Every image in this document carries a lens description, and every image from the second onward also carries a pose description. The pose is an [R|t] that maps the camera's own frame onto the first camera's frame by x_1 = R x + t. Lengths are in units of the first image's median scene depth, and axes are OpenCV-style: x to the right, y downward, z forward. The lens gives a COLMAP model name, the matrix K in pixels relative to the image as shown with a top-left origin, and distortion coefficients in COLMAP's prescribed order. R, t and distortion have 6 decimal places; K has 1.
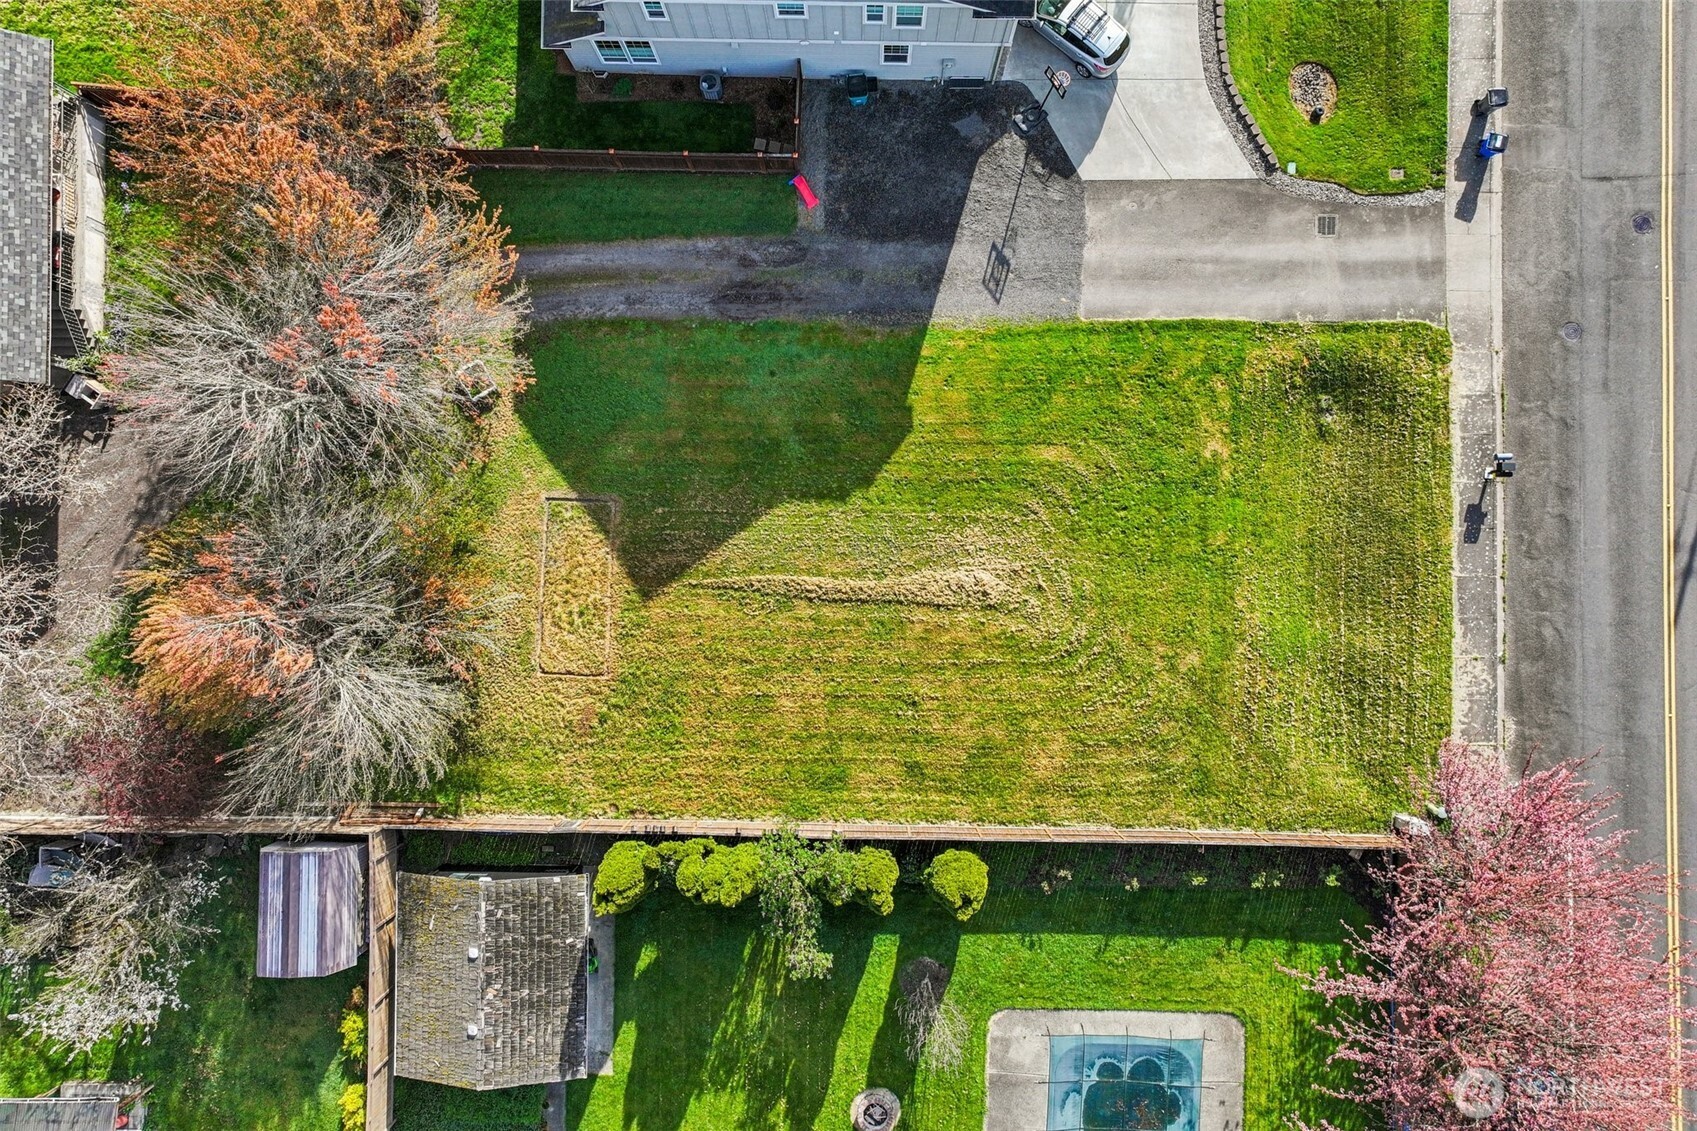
lens RADIAL K [[1187.4, 0, 848.5], [0, 1187.4, 565.5], [0, 0, 1]] dist [0.004555, 0.010339]
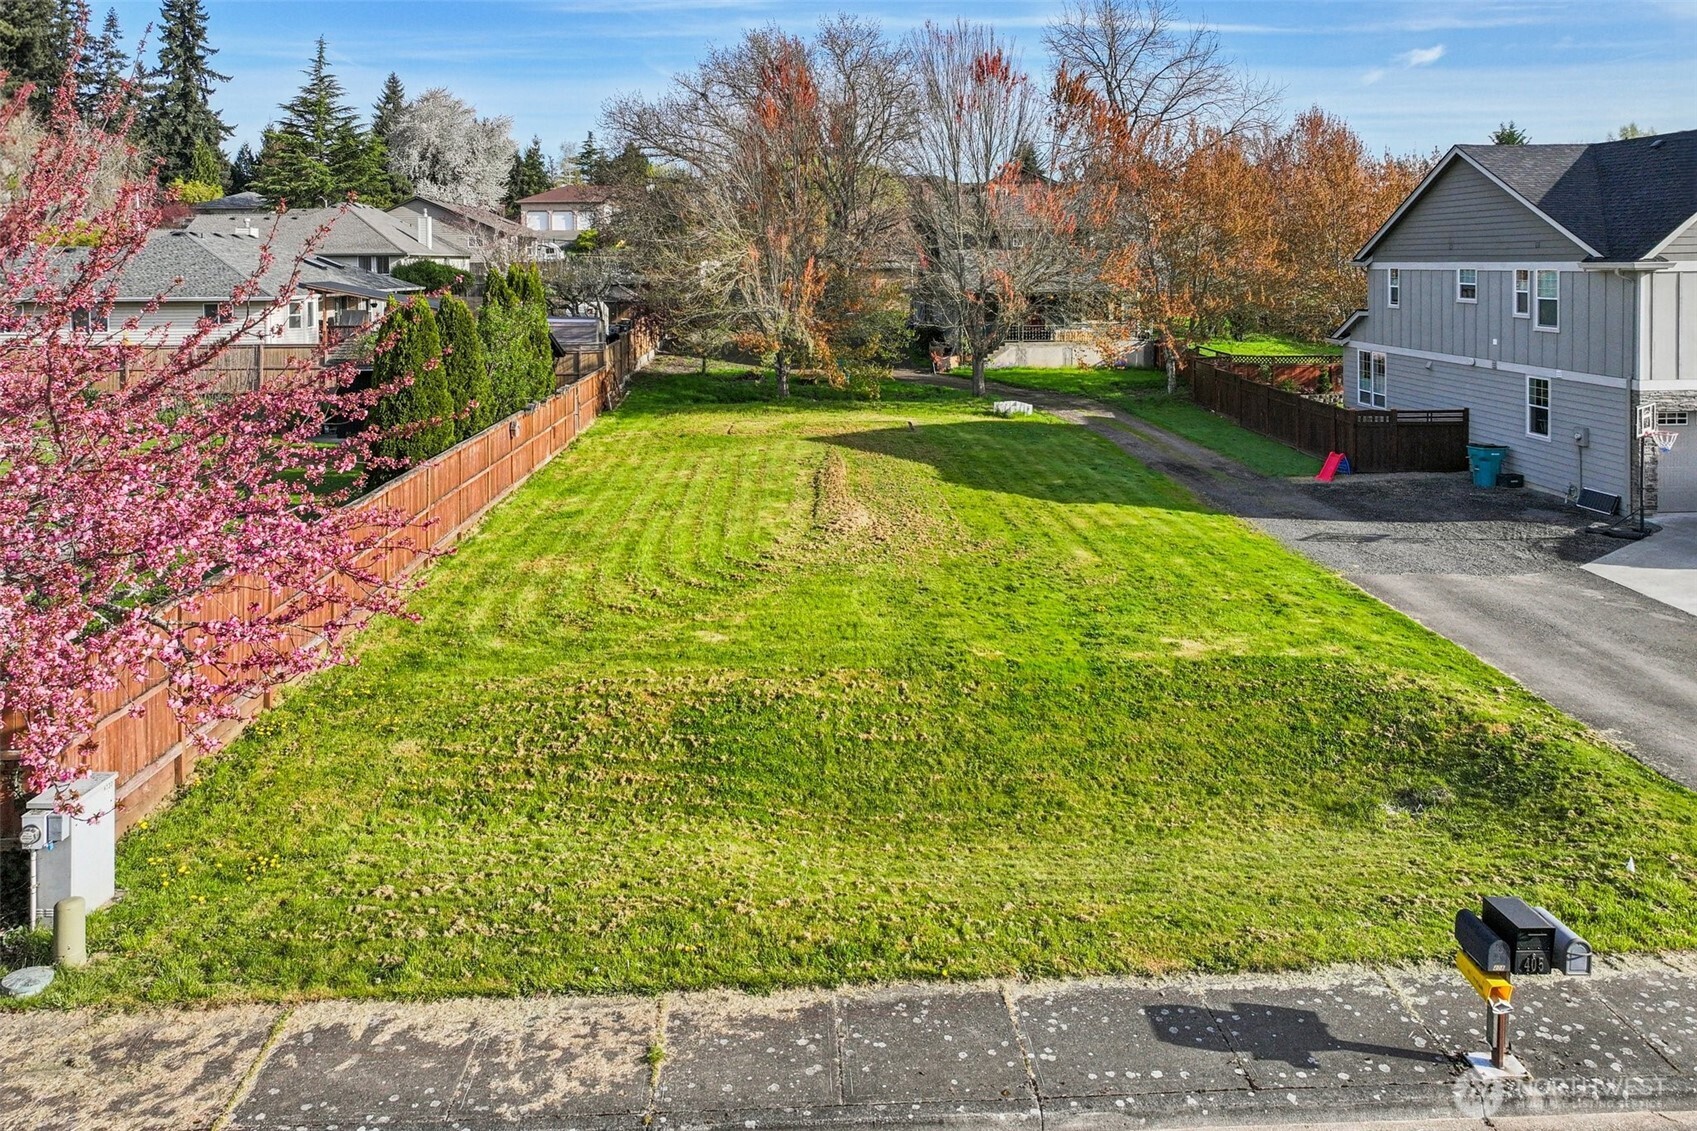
lens RADIAL K [[1216.9, 0, 858.7], [0, 1216.9, 314.5], [0, 0, 1]] dist [0.007181, 0.004035]
pose [[0.064657, 0.047693, -0.996767, 0.746706], [-0.997852, 0.013651, -0.064075, 0.052044], [0.010551, 0.998769, 0.048473, 0.848958]]
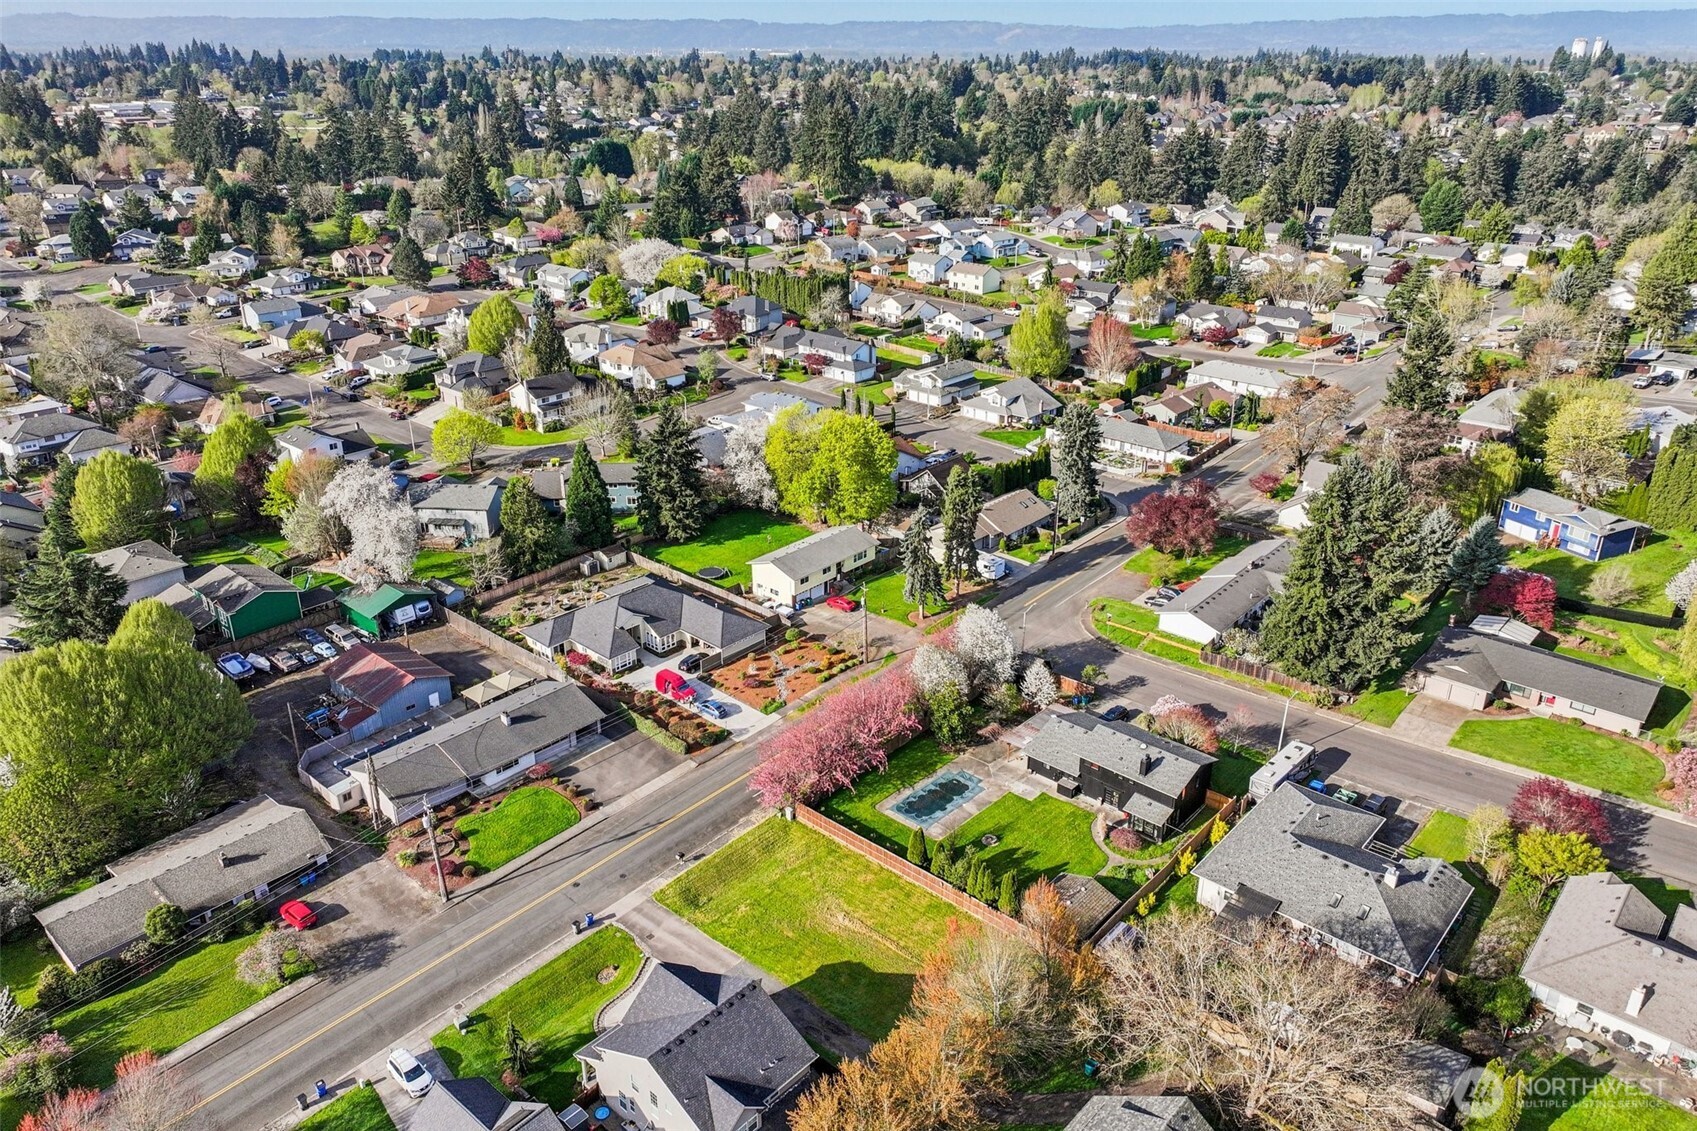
lens RADIAL K [[1197.4, 0, 852.4], [0, 1197.4, 555.1], [0, 0, 1]] dist [0.005598, 0.004169]
pose [[-0.755642, -0.253119, 0.604099, -1.297511], [0.654984, -0.293408, 0.696353, -1.576721], [0.000987, 0.921869, 0.387501, -0.773591]]
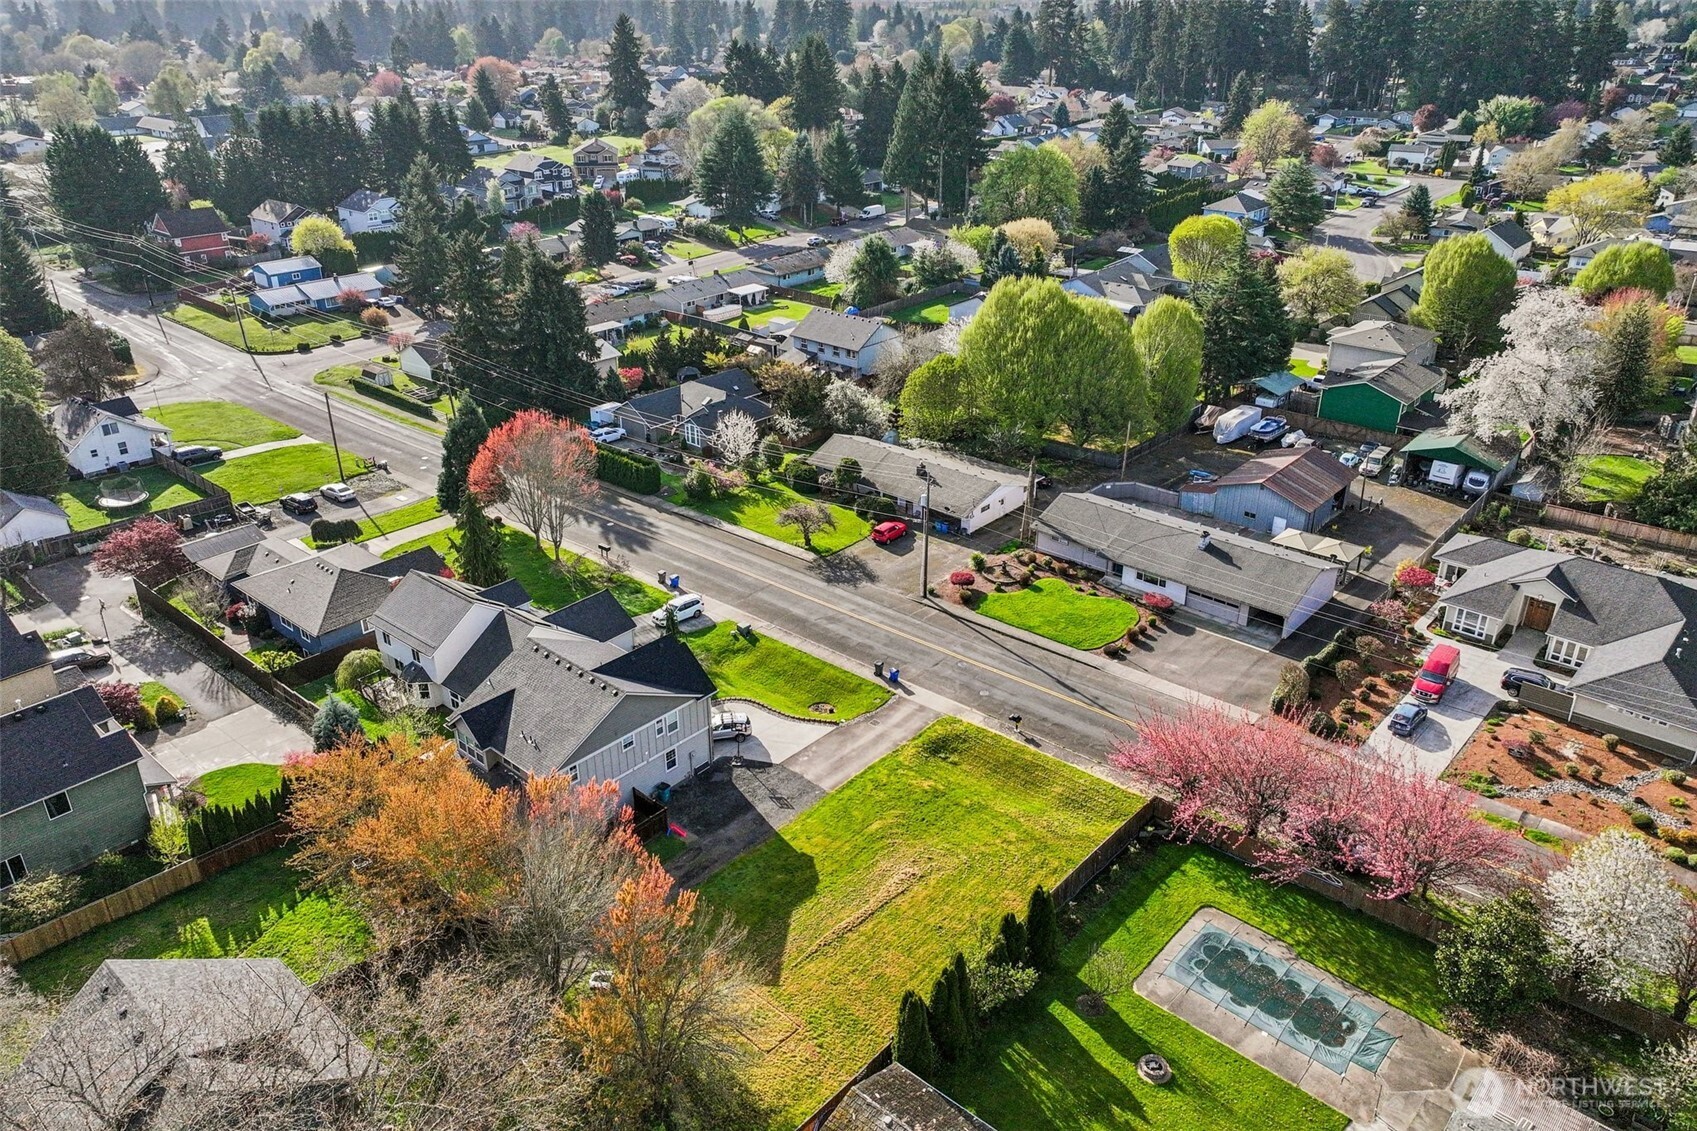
lens RADIAL K [[1197.4, 0, 852.4], [0, 1197.4, 555.1], [0, 0, 1]] dist [0.005598, 0.004169]
pose [[0.649407, -0.320994, 0.689372, -0.987478], [0.760419, 0.280966, -0.585508, 0.840298], [-0.005746, 0.904445, 0.426552, -0.165425]]
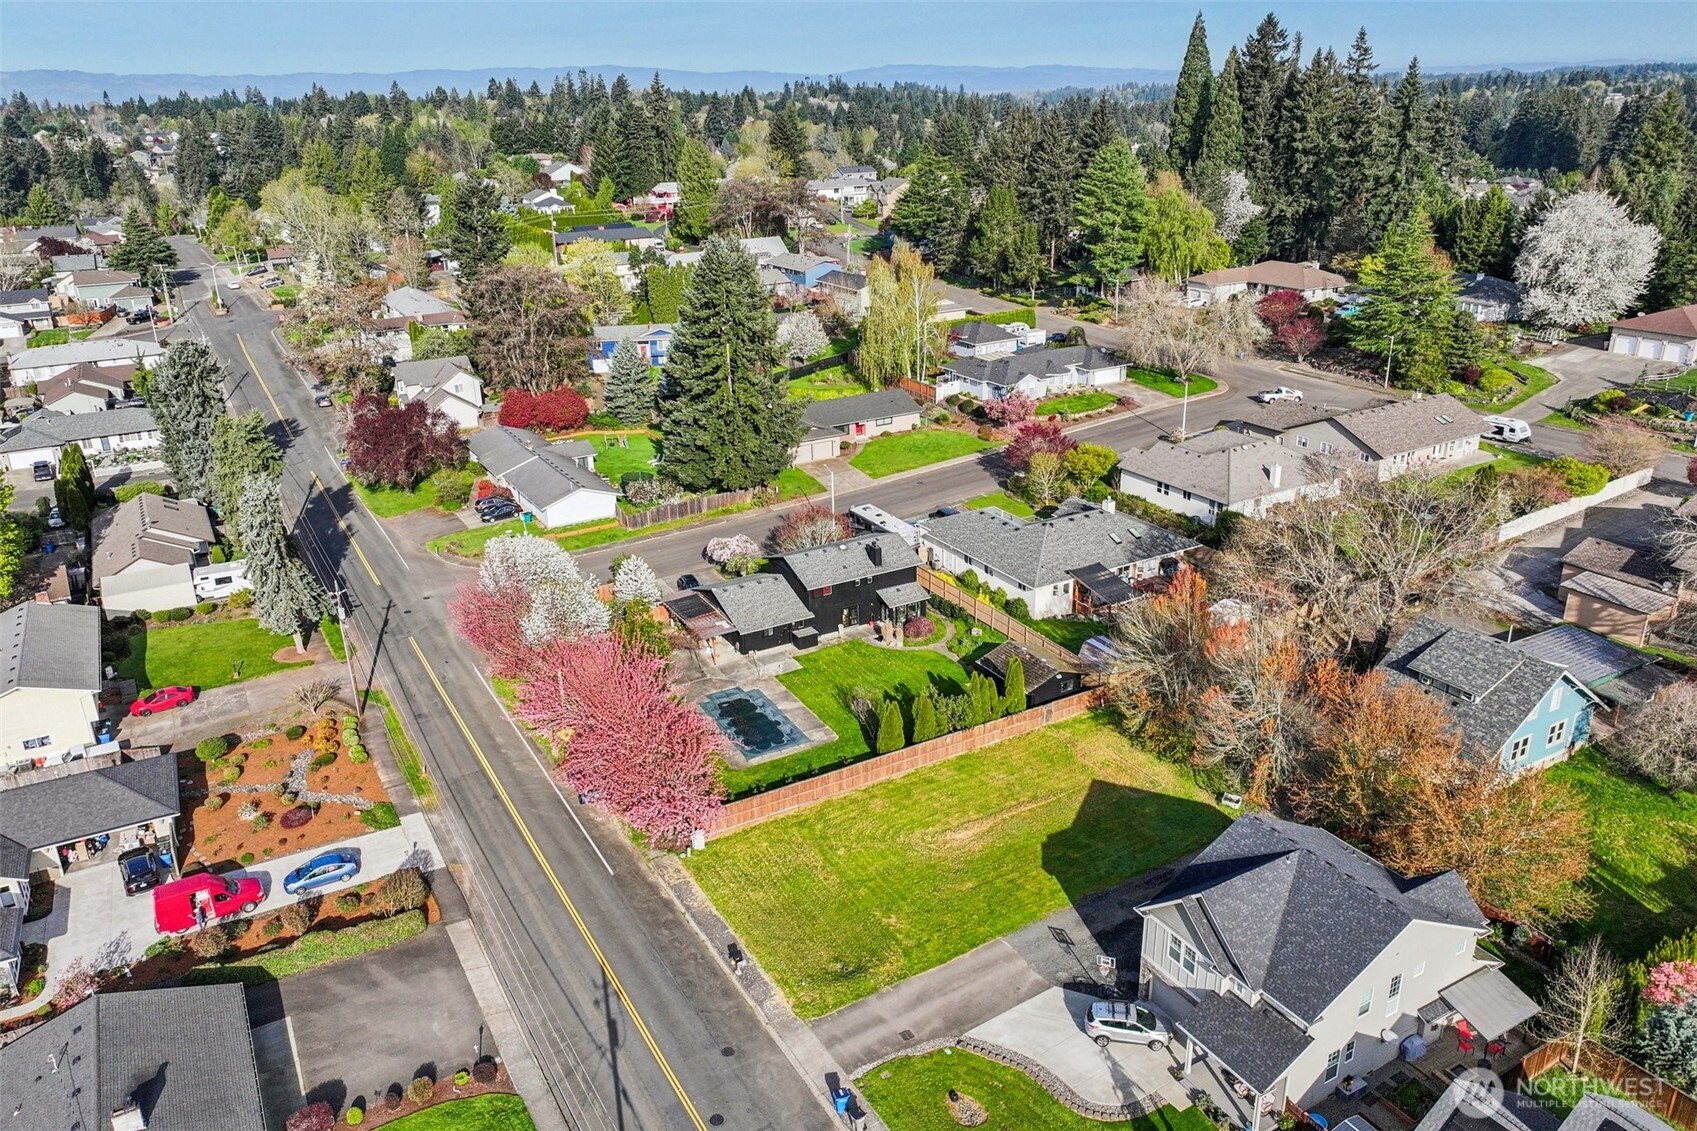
lens RADIAL K [[1222.7, 0, 848.3], [0, 1222.7, 549.0], [0, 0, 1]] dist [0.002749, 0.008145]
pose [[-0.860761, 0.203133, -0.466720, 1.061745], [-0.508119, -0.288703, 0.811459, -1.321293], [0.030091, 0.935621, 0.351720, -0.106298]]
